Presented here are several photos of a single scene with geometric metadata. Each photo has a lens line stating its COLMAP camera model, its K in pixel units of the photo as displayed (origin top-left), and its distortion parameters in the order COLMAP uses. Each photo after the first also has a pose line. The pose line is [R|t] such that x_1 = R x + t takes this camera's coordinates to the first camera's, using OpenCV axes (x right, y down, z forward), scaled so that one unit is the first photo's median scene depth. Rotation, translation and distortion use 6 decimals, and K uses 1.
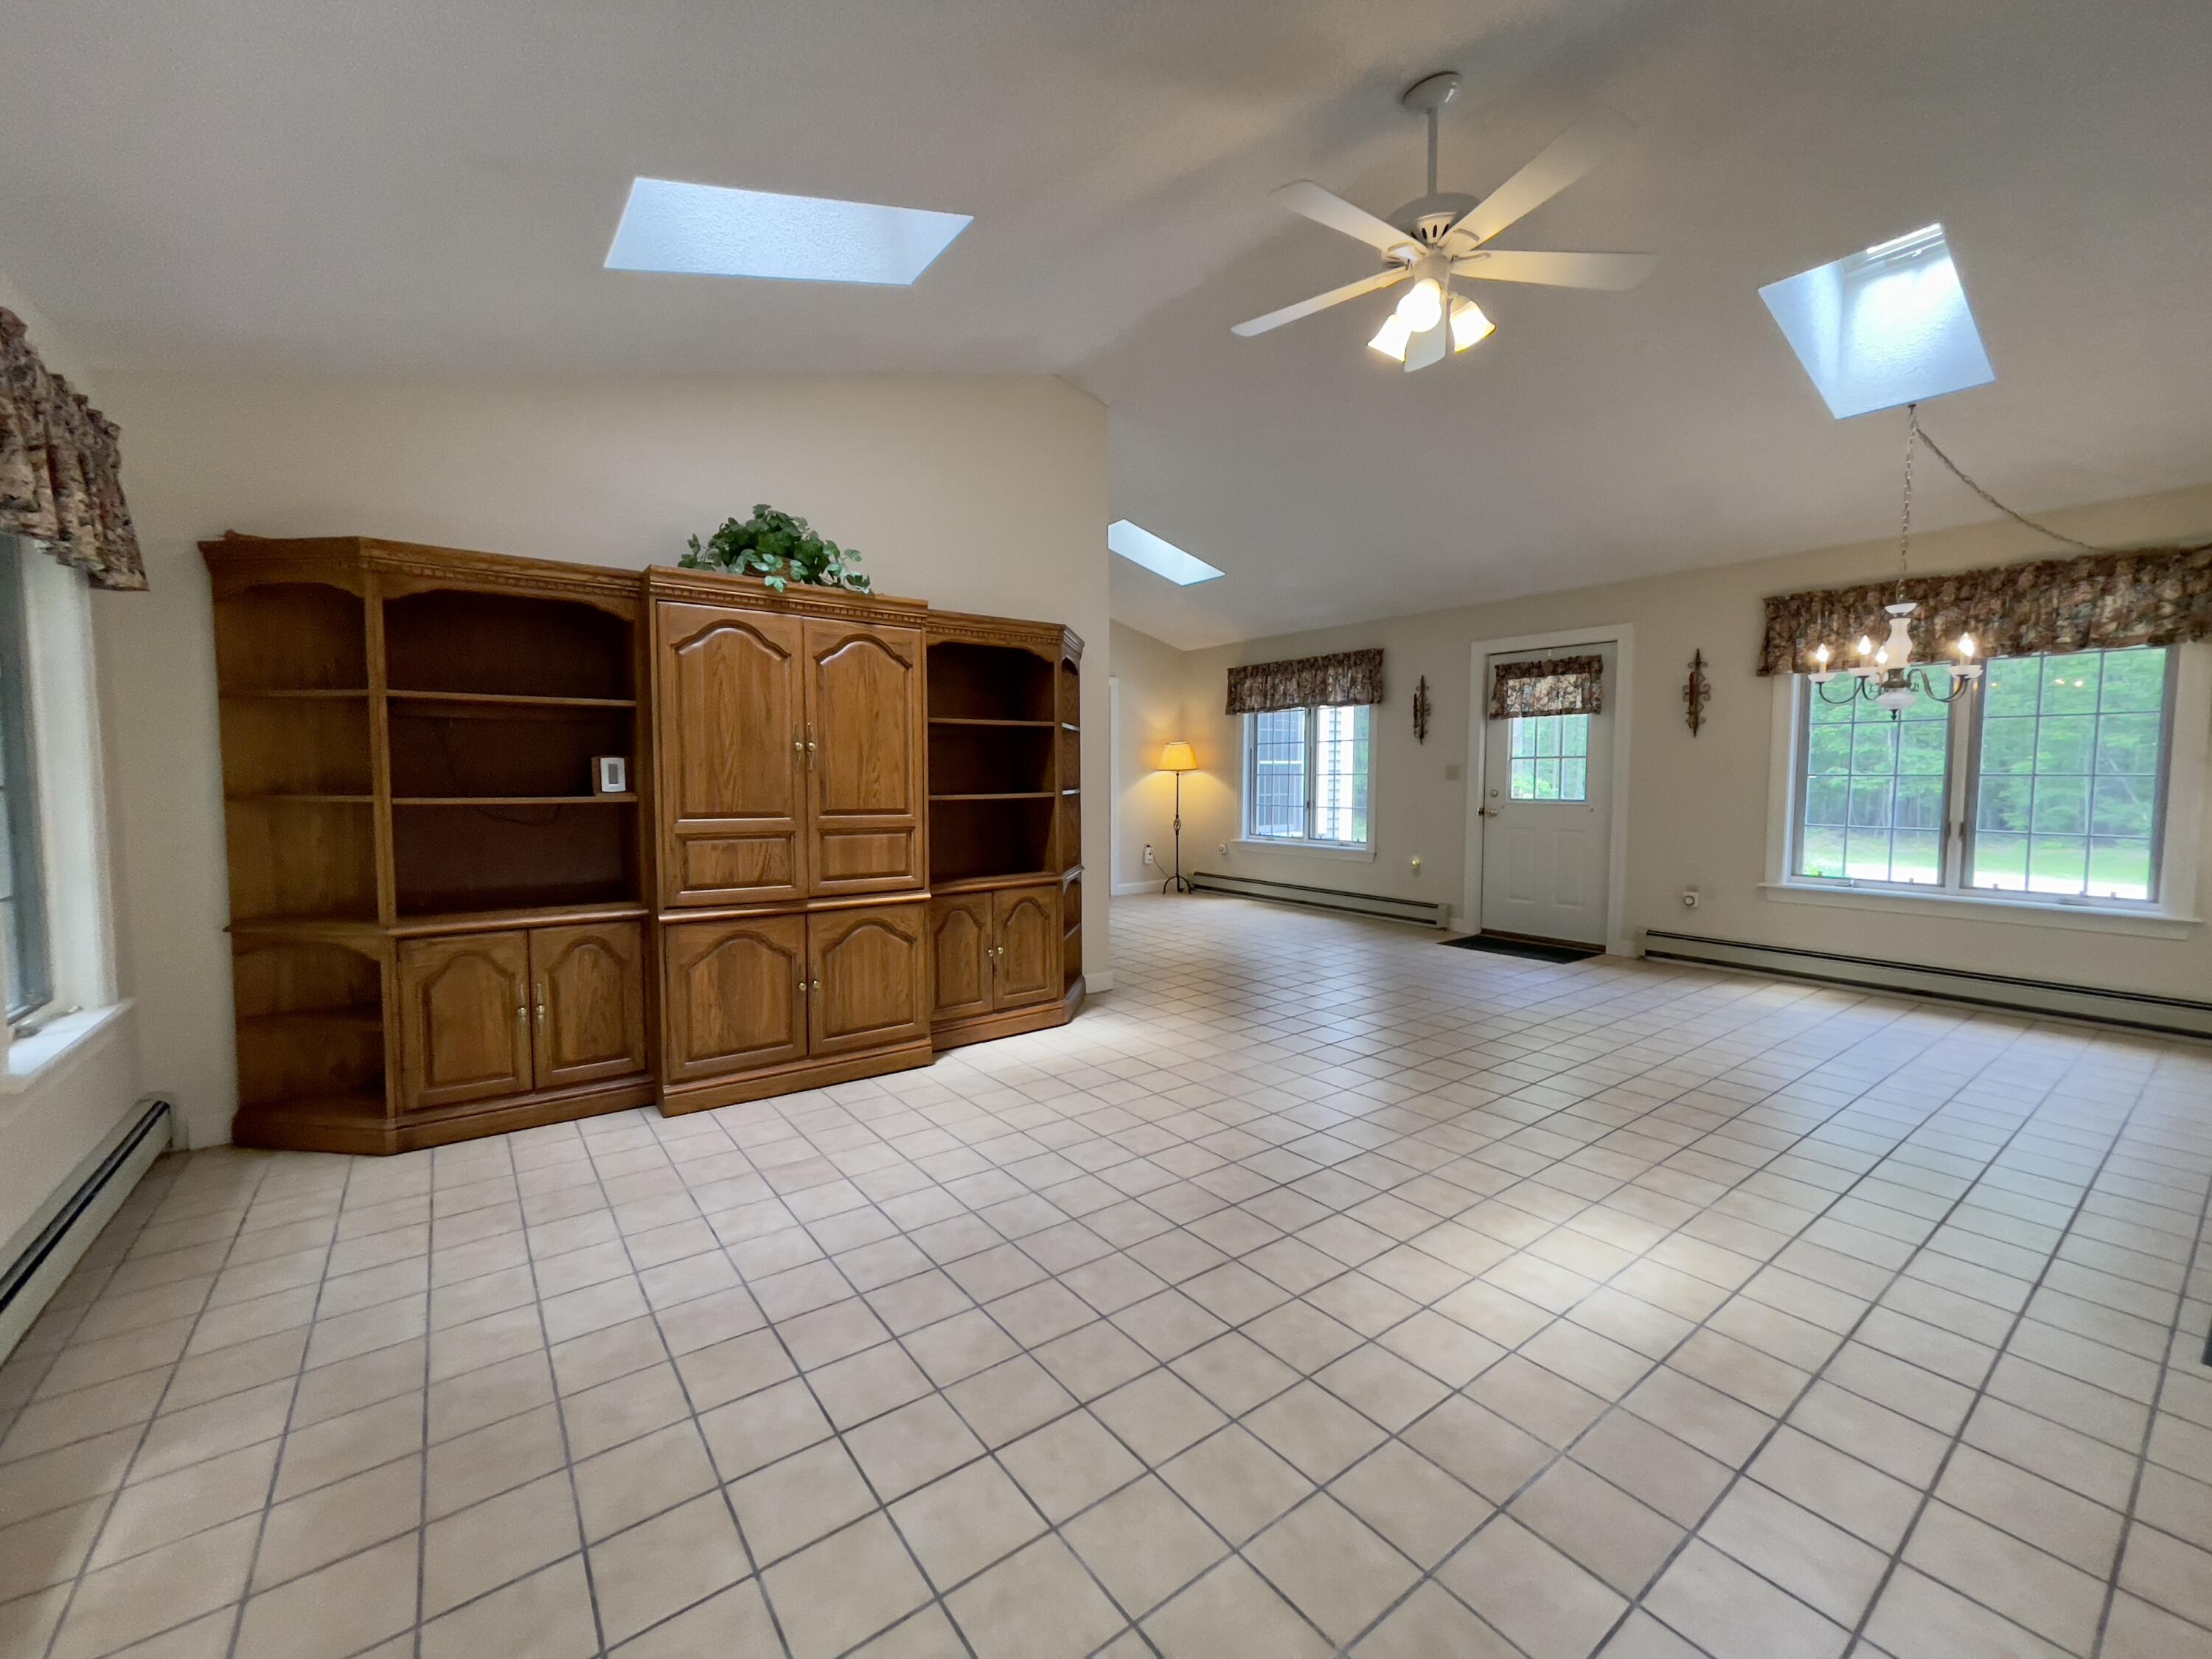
lens RADIAL K [[889.3, 0, 1098.9], [0, 889.3, 830.9], [0, 0, 1]] dist [0.005685, 0.000006]
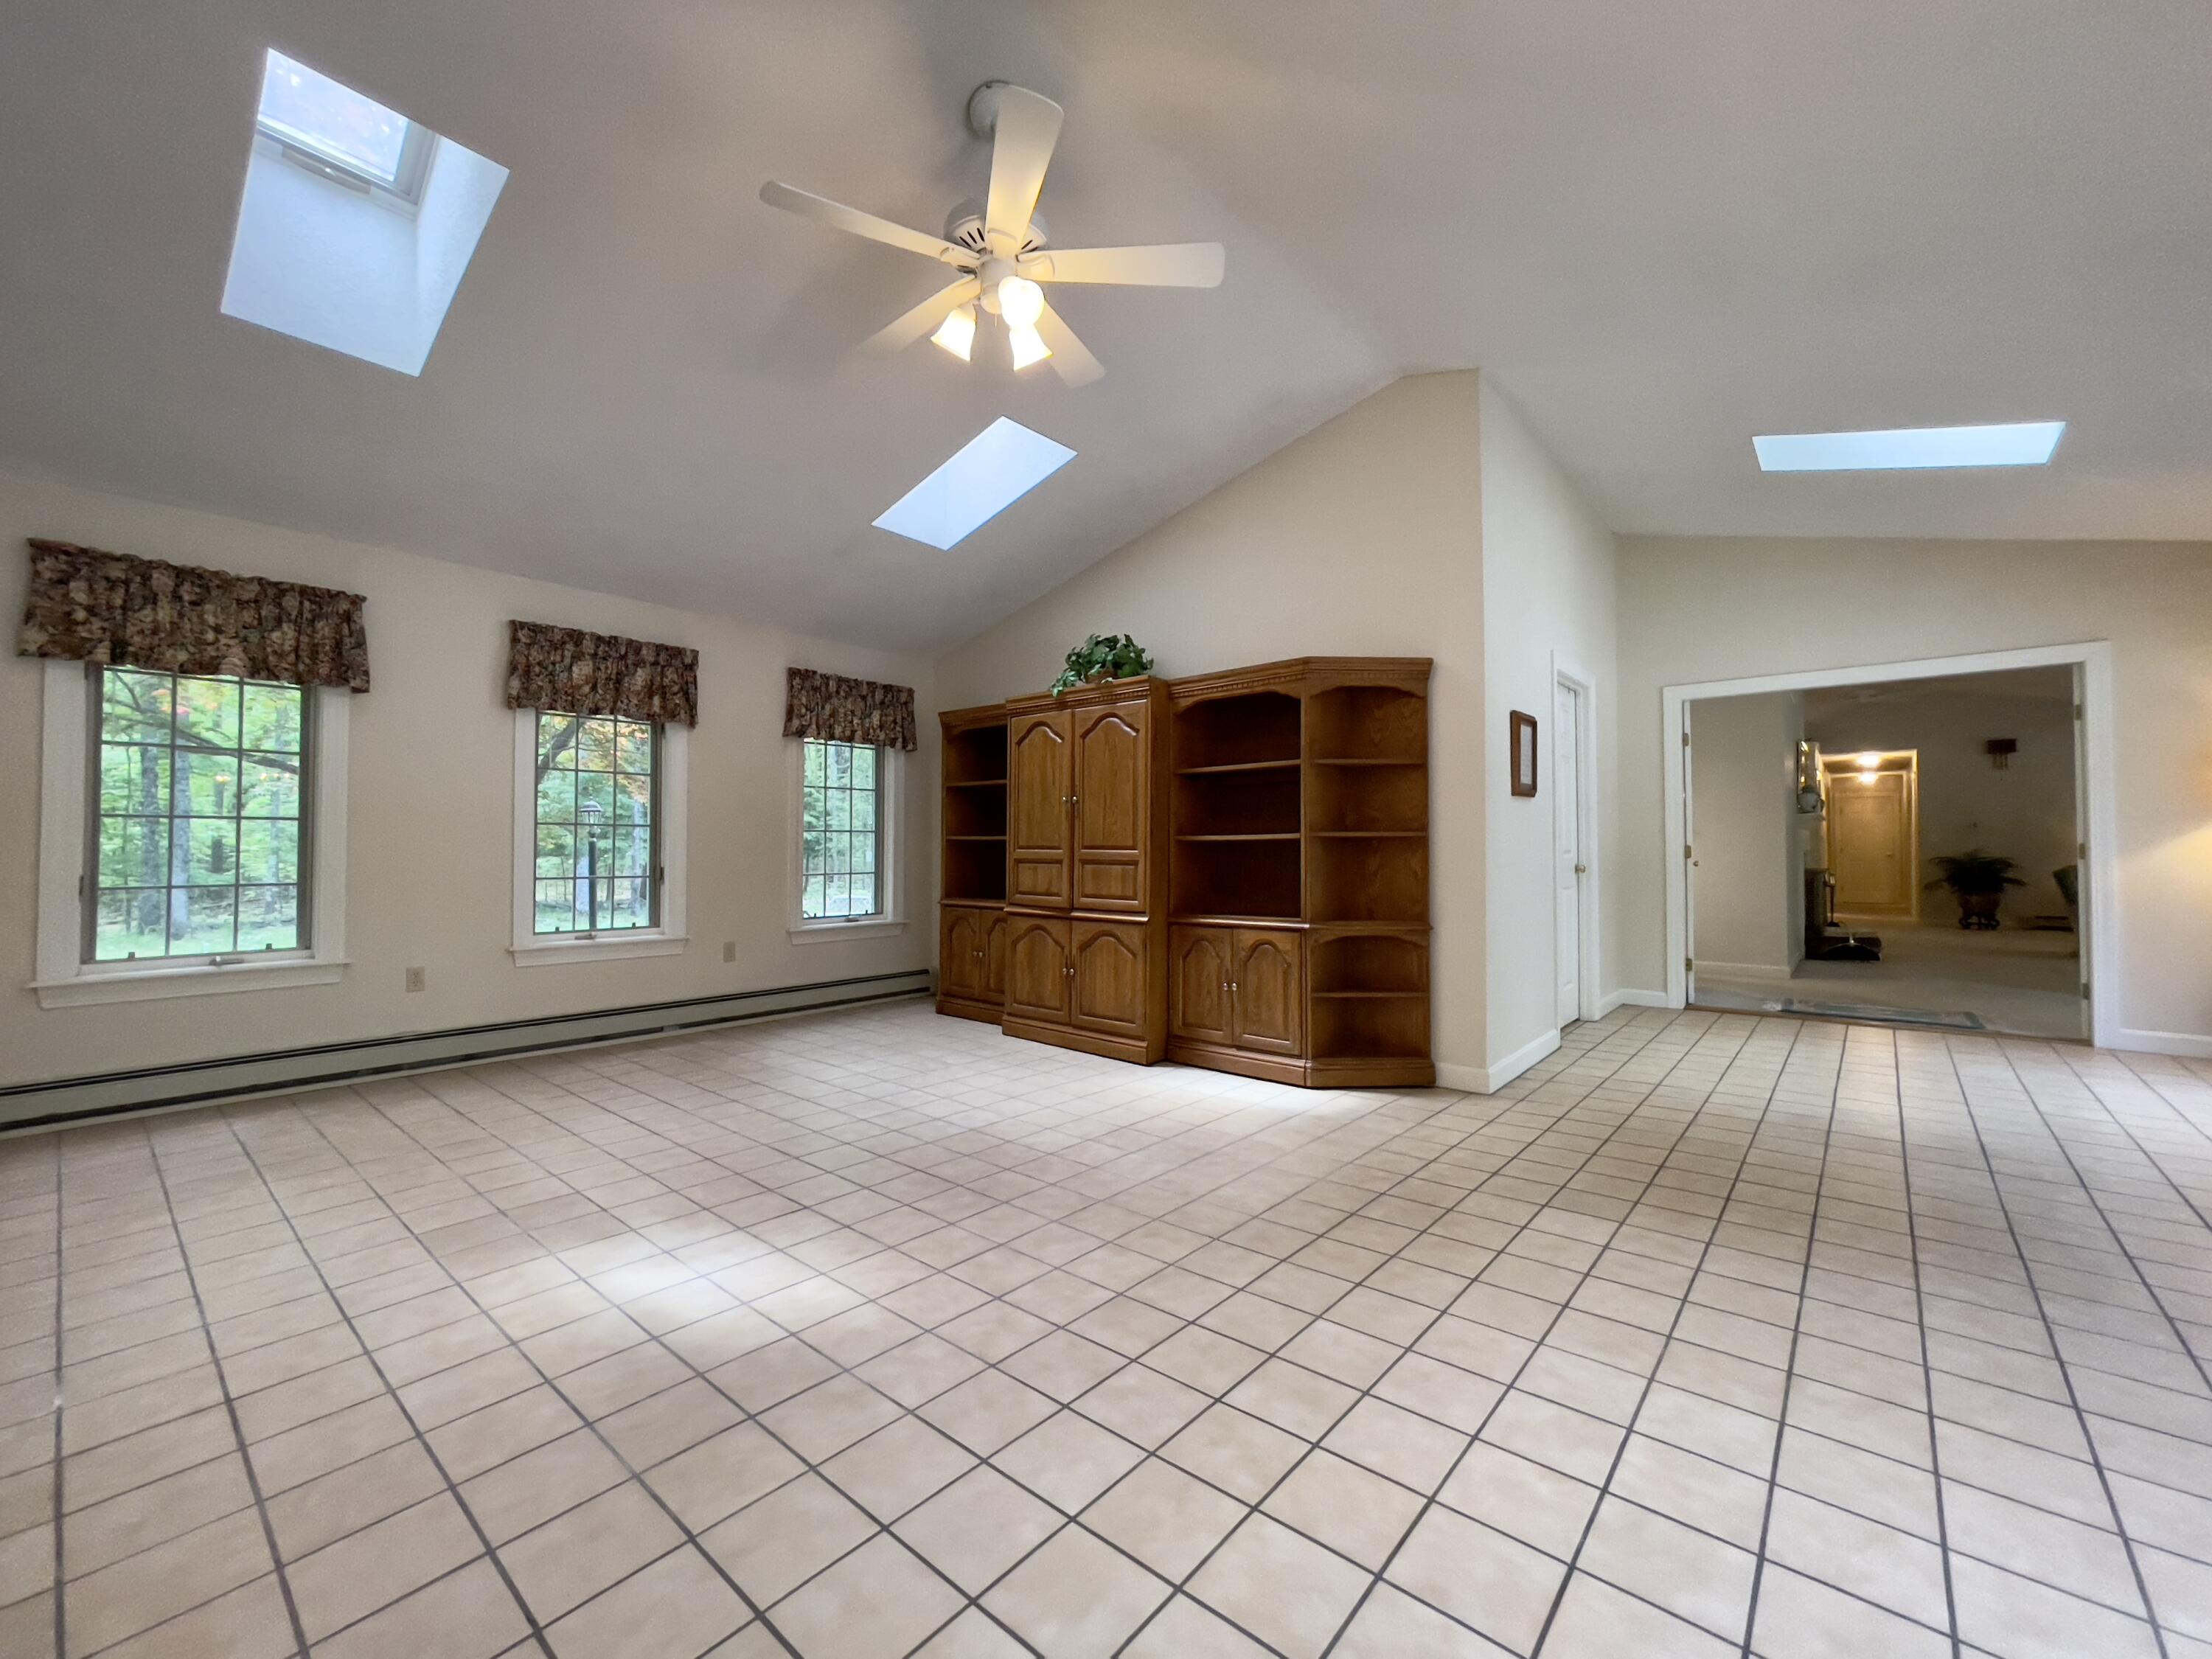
lens RADIAL K [[889.3, 0, 1099.0], [0, 889.3, 830.0], [0, 0, 1]] dist [0.005685, 0.000006]
pose [[0.214778, -0.023433, -0.976382, 1.031437], [-0.065532, 0.997113, -0.038346, 0.003787], [0.974462, 0.072220, 0.212623, 0.730360]]
